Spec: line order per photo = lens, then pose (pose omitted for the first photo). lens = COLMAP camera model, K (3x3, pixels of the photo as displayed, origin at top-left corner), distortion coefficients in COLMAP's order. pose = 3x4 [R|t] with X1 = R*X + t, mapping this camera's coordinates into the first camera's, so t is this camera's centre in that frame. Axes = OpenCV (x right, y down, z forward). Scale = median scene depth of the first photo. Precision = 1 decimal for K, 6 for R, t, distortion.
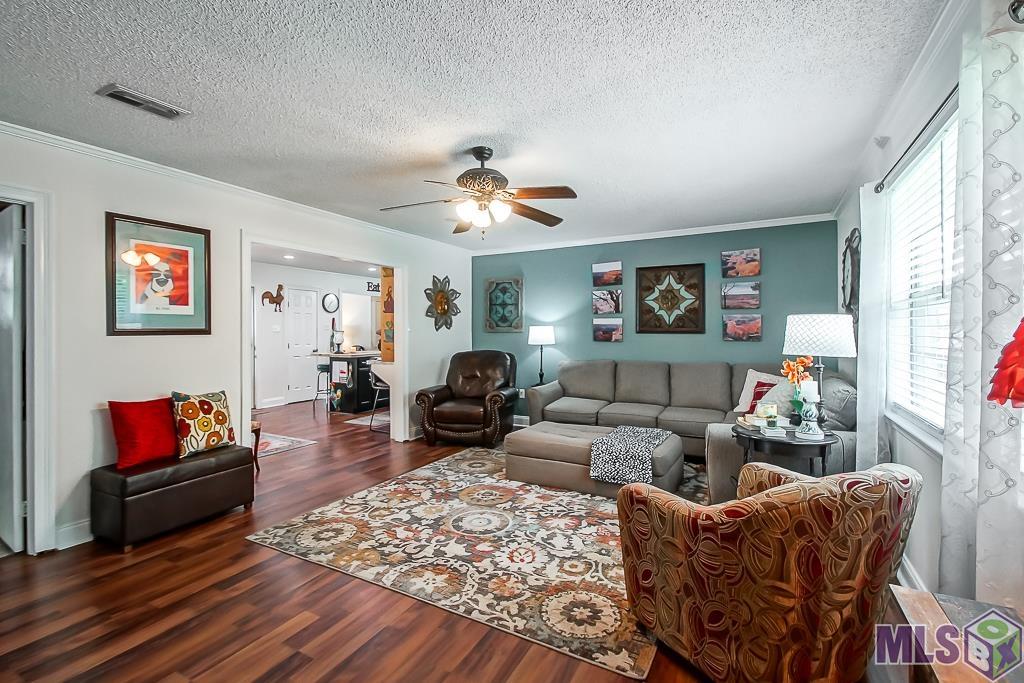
lens RADIAL K [[452.5, 0, 500.2], [0, 452.5, 335.4], [0, 0, 1]] dist [0.013687, -0.010808]
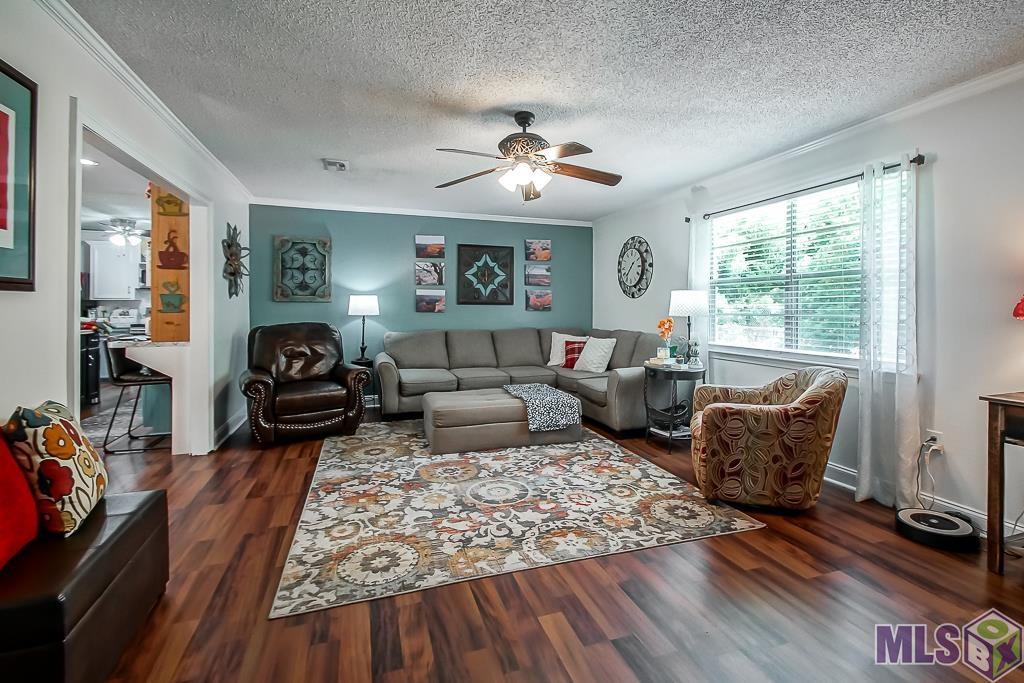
lens RADIAL K [[452.5, 0, 508.6], [0, 452.5, 312.8], [0, 0, 1]] dist [0.013687, -0.010808]
pose [[0.685190, -0.001049, 0.728363, -0.671868], [-0.001194, 0.999996, 0.002563, 0.021126], [-0.728363, -0.002626, 0.685186, 0.285001]]
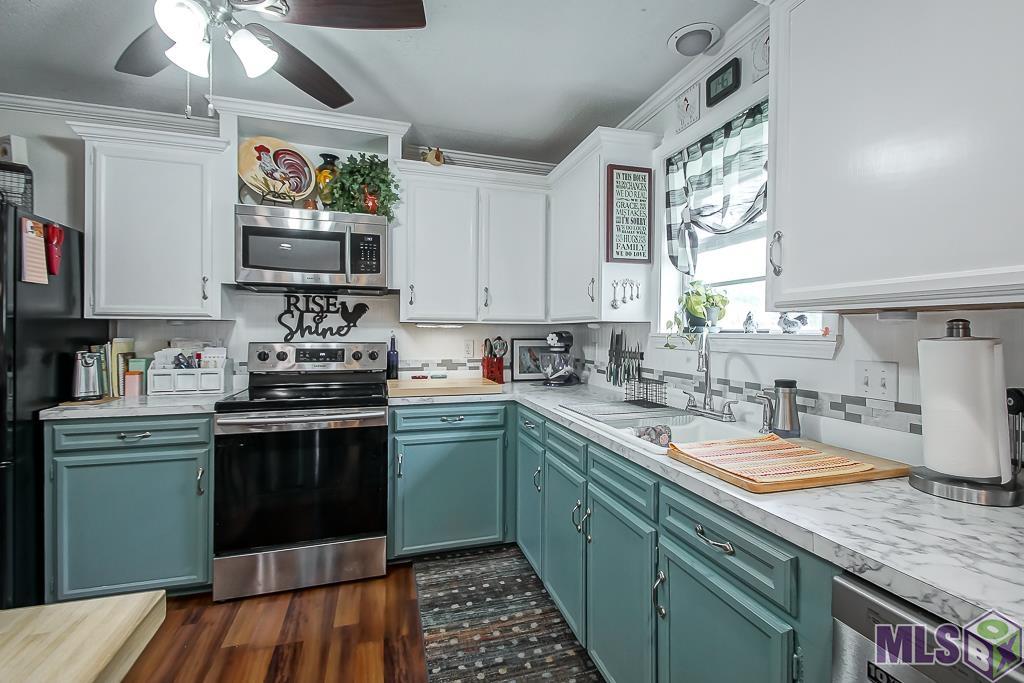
lens RADIAL K [[452.5, 0, 519.8], [0, 452.5, 334.4], [0, 0, 1]] dist [0.013687, -0.010808]
pose [[0.693819, 0.002125, 0.720147, -0.493528], [-0.001798, 0.999998, -0.001218, -0.010766], [-0.720148, -0.000450, 0.693821, 2.329126]]
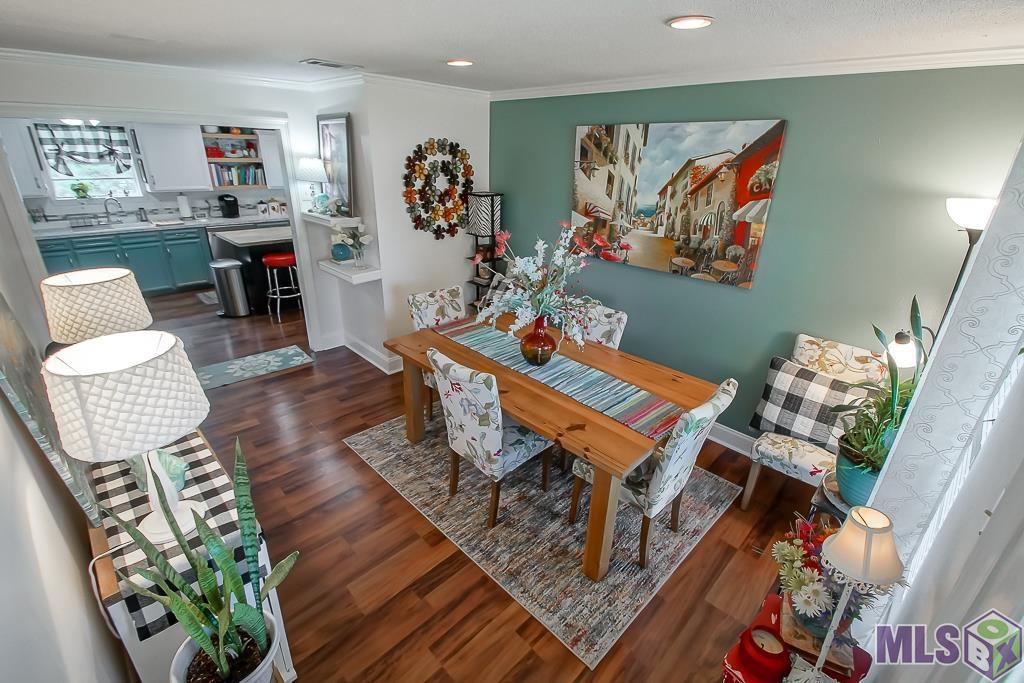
lens RADIAL K [[452.5, 0, 499.2], [0, 452.5, 341.8], [0, 0, 1]] dist [0.013687, -0.010808]
pose [[-0.957112, -0.128936, 0.259446, -1.901324], [-0.019751, 0.922466, 0.385573, -0.200199], [-0.289045, 0.363913, -0.885449, 3.820457]]
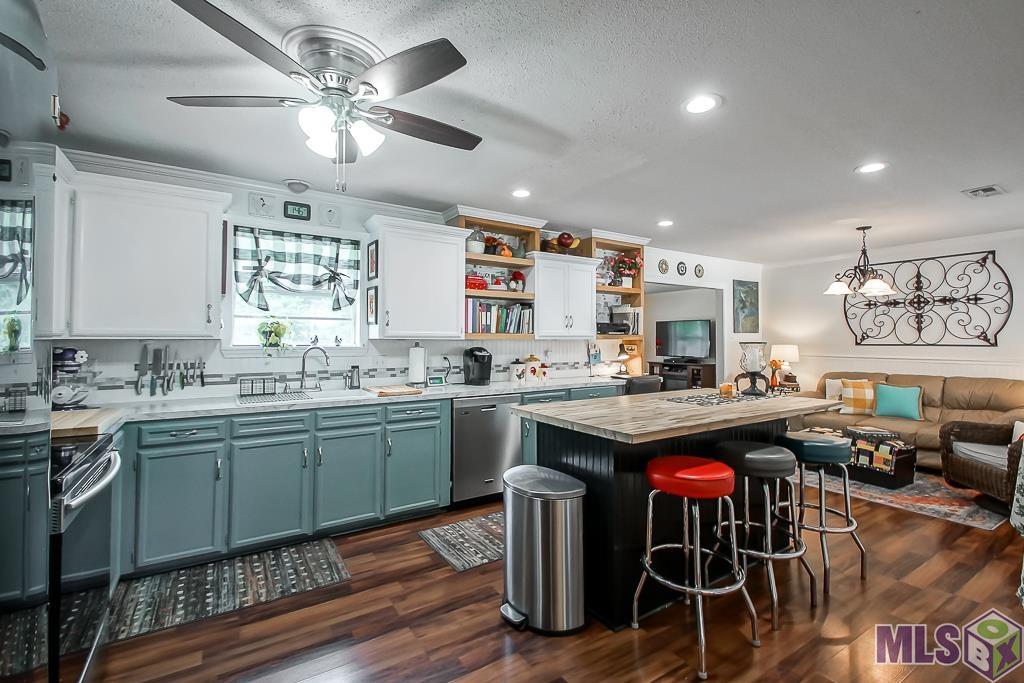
lens RADIAL K [[452.5, 0, 516.2], [0, 452.5, 332.3], [0, 0, 1]] dist [0.013687, -0.010808]
pose [[-0.880797, 0.009399, 0.473400, -0.828993], [0.003777, 0.999911, -0.012825, -0.030279], [-0.473479, -0.009508, -0.880754, 3.184258]]
